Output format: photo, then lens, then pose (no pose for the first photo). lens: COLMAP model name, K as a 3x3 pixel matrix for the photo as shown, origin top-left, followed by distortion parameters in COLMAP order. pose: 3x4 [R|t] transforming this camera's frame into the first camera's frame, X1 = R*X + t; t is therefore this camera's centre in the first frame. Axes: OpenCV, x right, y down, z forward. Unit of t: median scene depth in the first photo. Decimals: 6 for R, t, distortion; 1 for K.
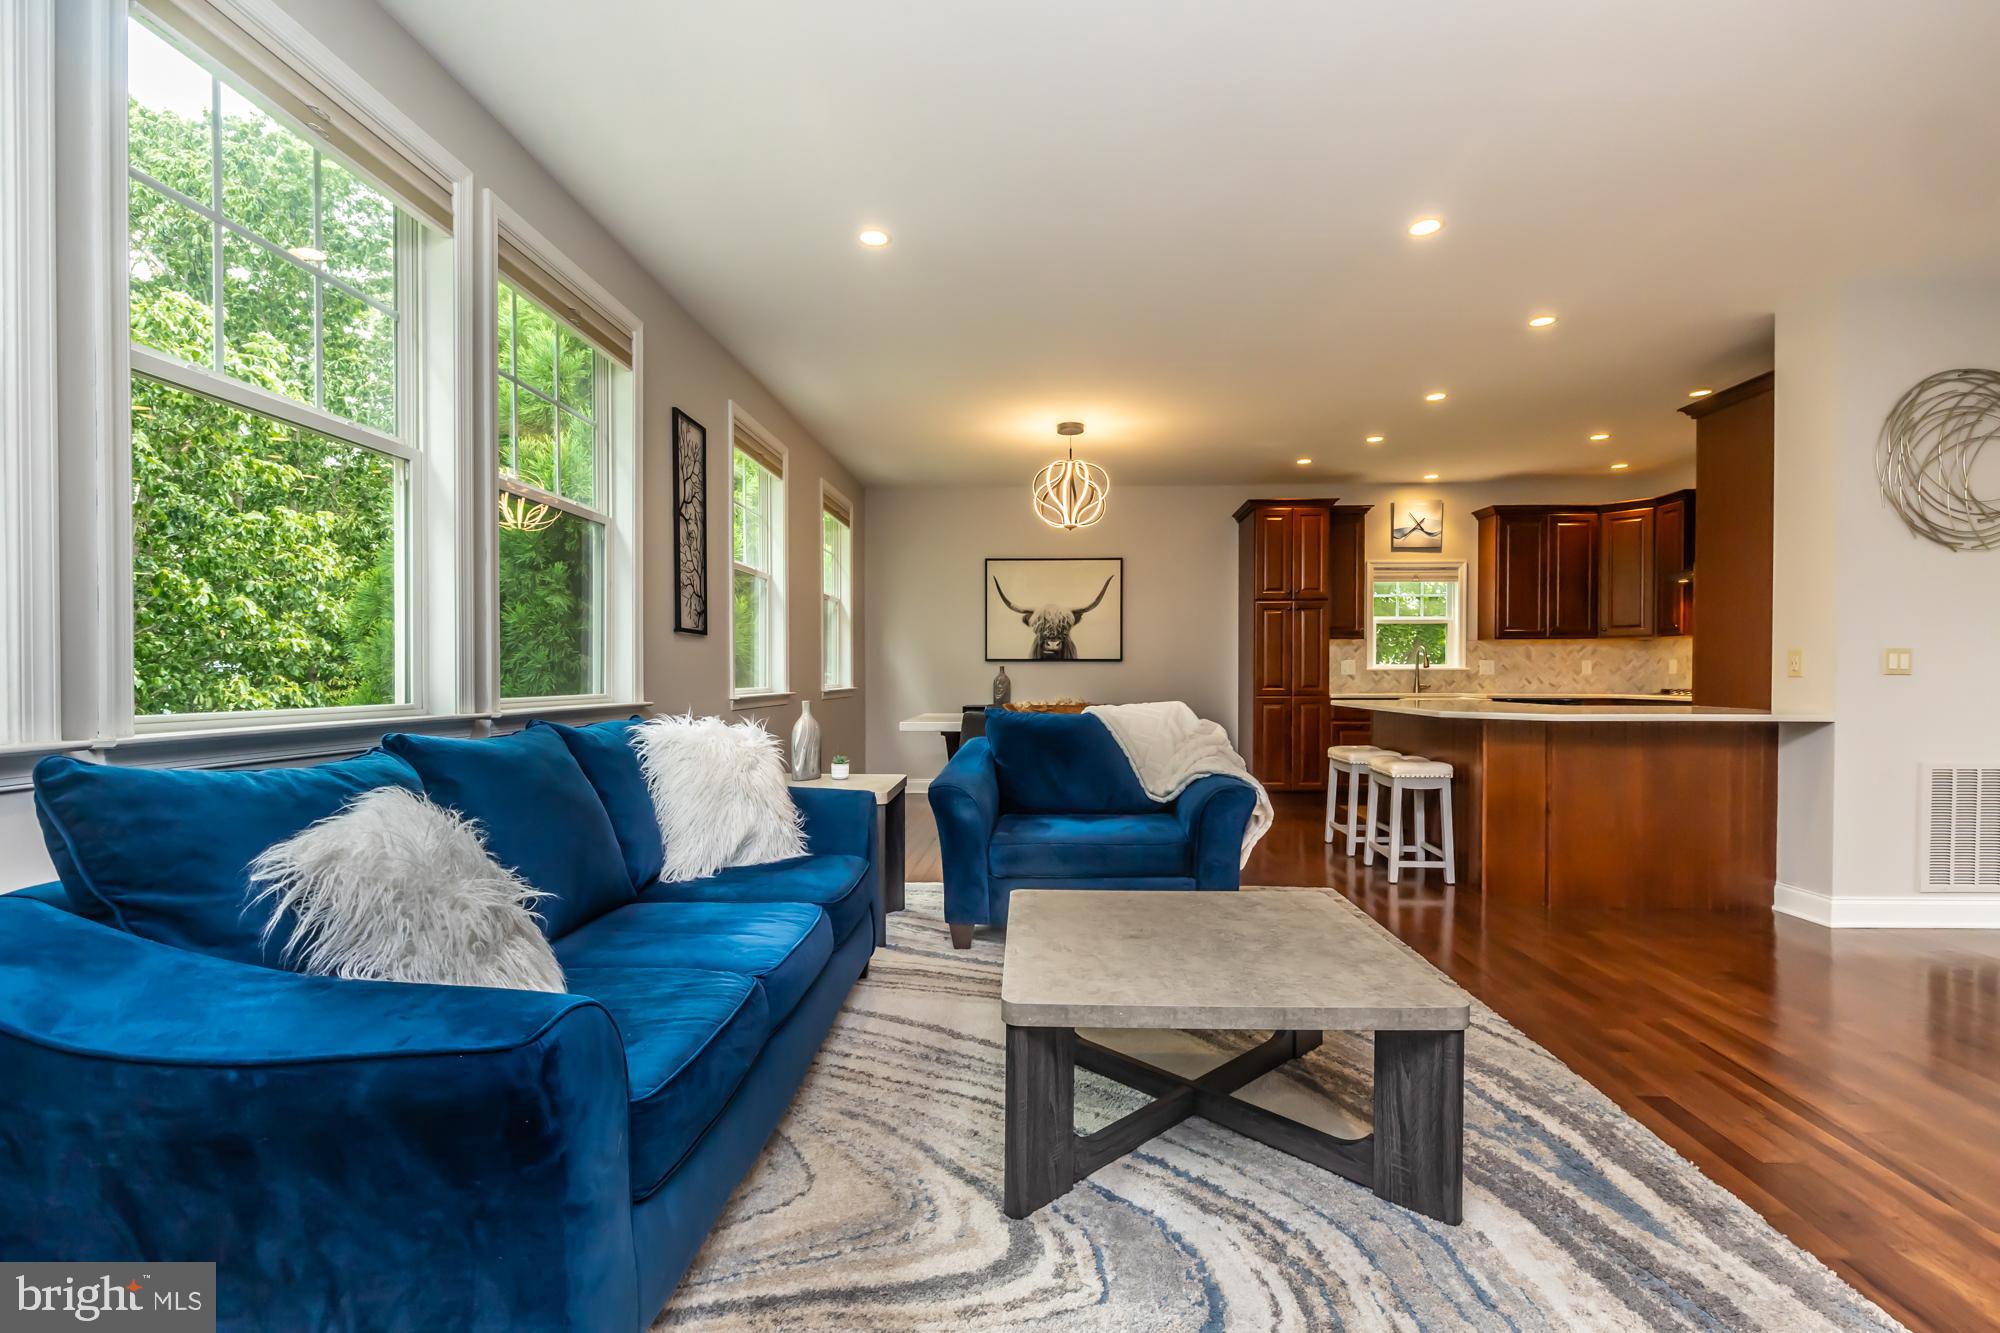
lens RADIAL K [[919.8, 0, 994.6], [0, 919.8, 683.8], [0, 0, 1]] dist [-0.000750, -0.000241]
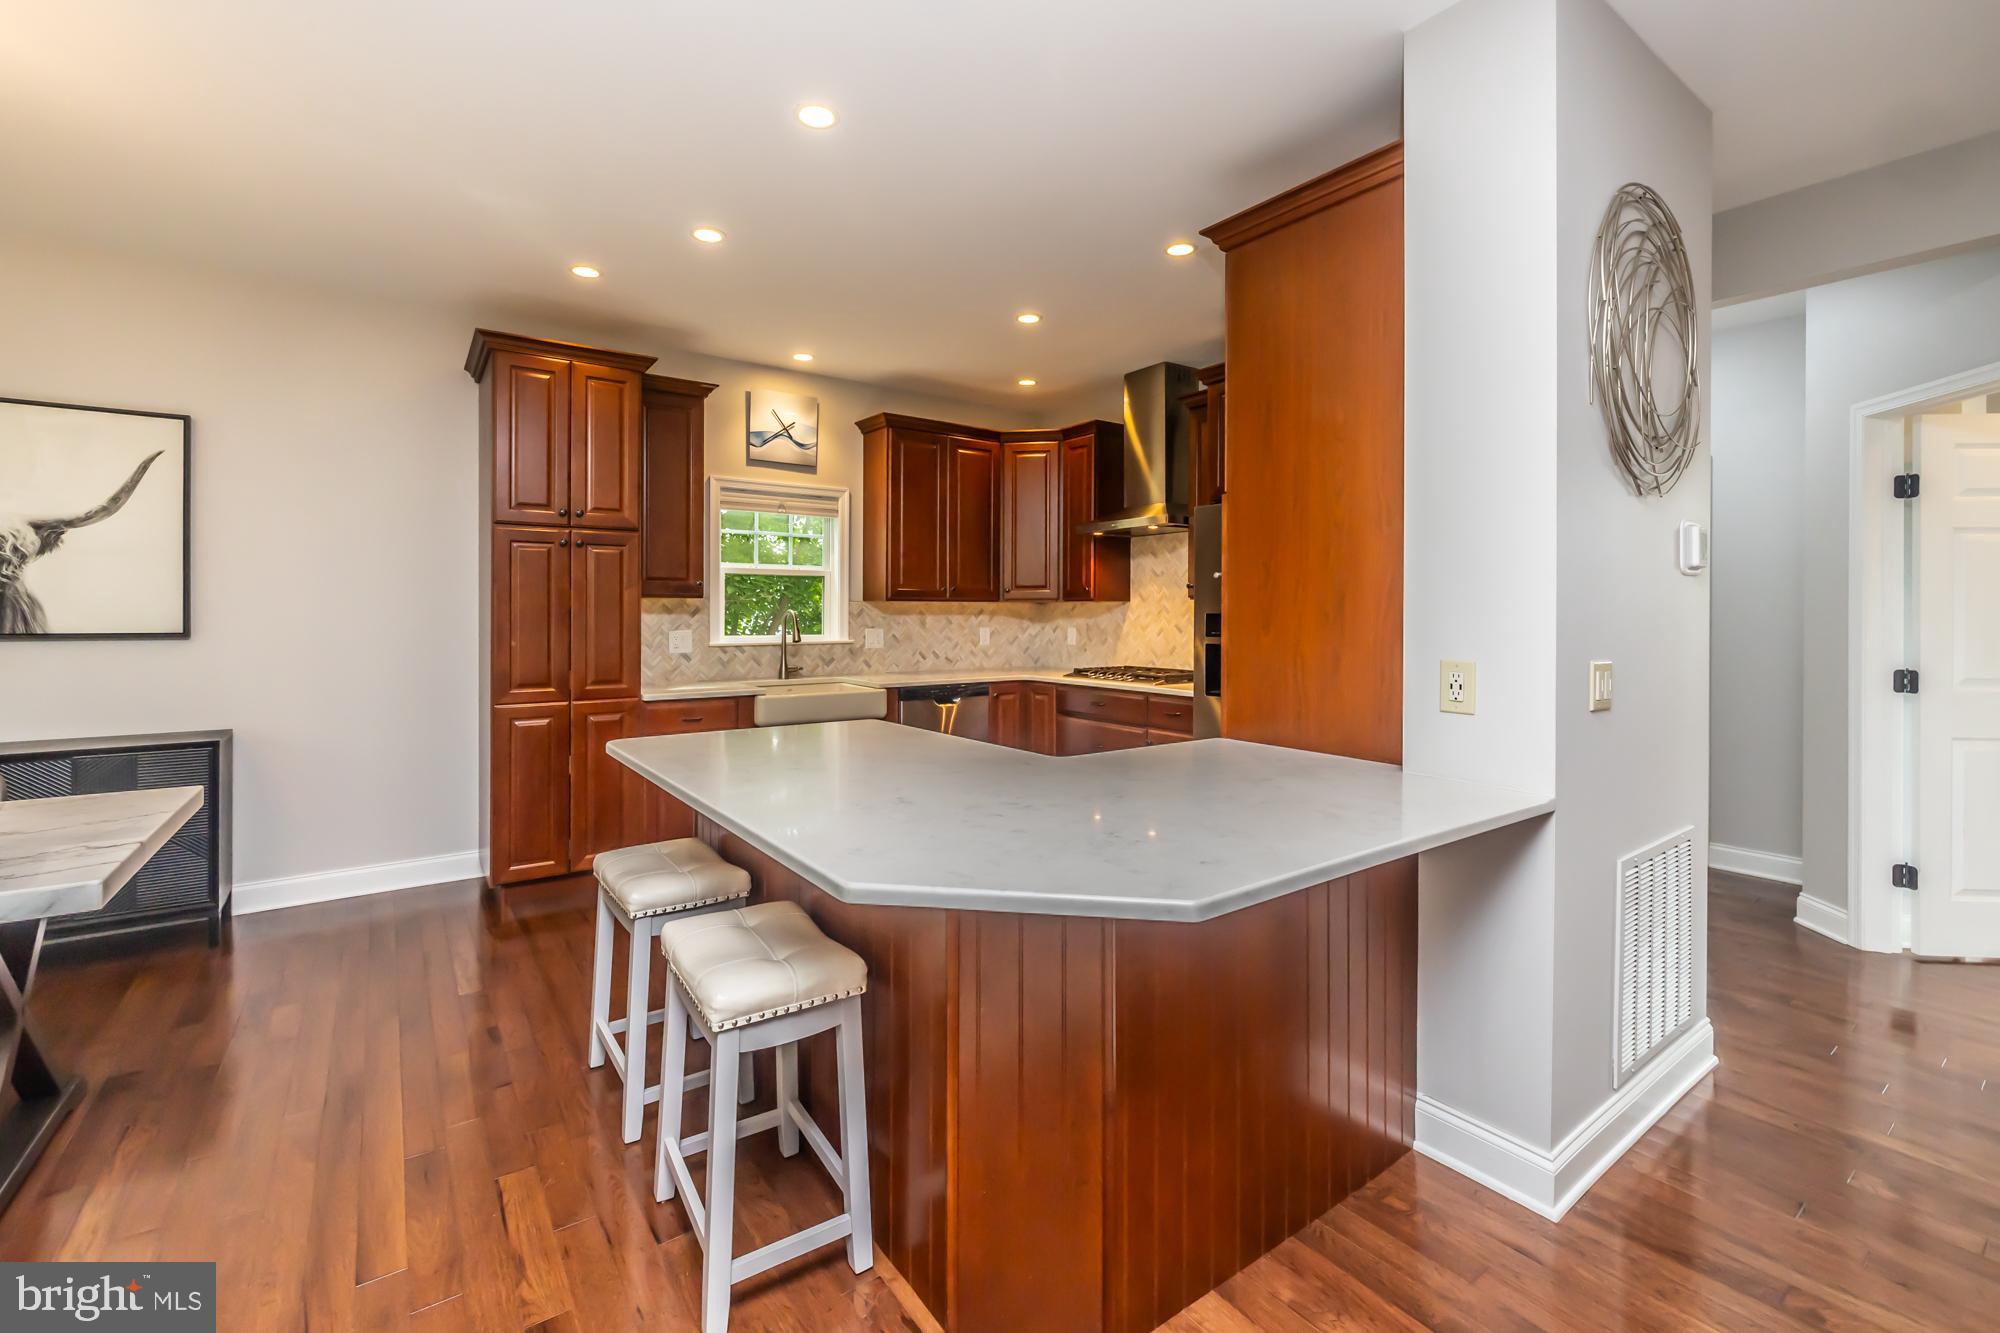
lens RADIAL K [[860.8, 0, 1017.4], [0, 860.8, 618.1], [0, 0, 1]] dist [-0.001533, -0.000076]
pose [[0.769849, -0.002176, 0.638223, 0.189536], [0.005245, 0.999982, -0.002917, -0.031772], [-0.638205, 0.005593, 0.769846, 0.407207]]
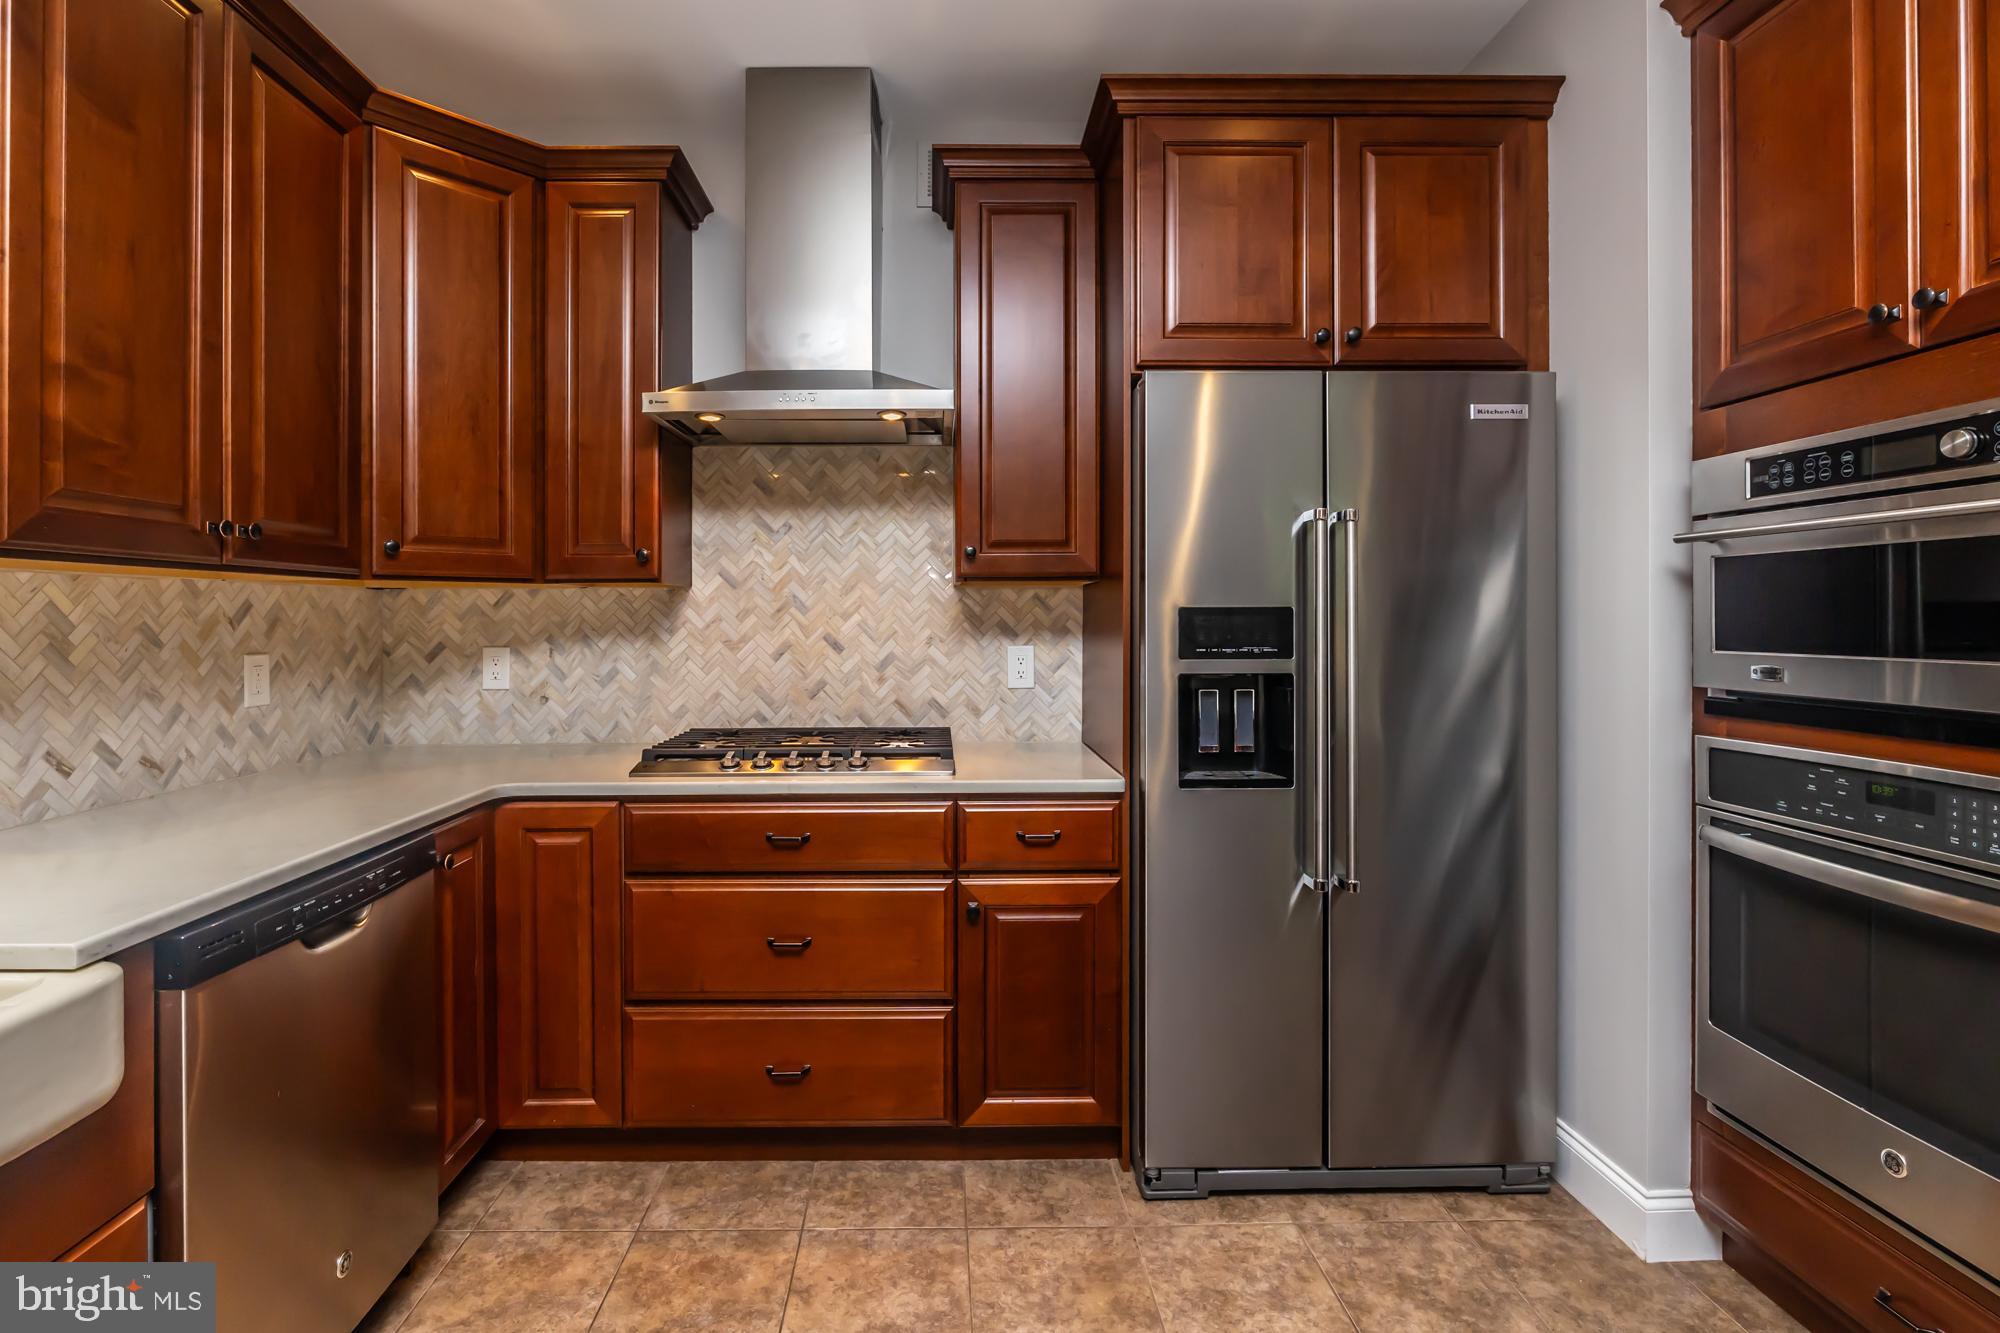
lens RADIAL K [[919.8, 0, 952.4], [0, 919.8, 613.1], [0, 0, 1]] dist [-0.000750, -0.000241]
pose [[-0.063283, 0.001966, 0.997994, 0.356474], [0.013320, 0.999911, -0.001125, -0.035366], [-0.997907, 0.013222, -0.063304, 0.810528]]
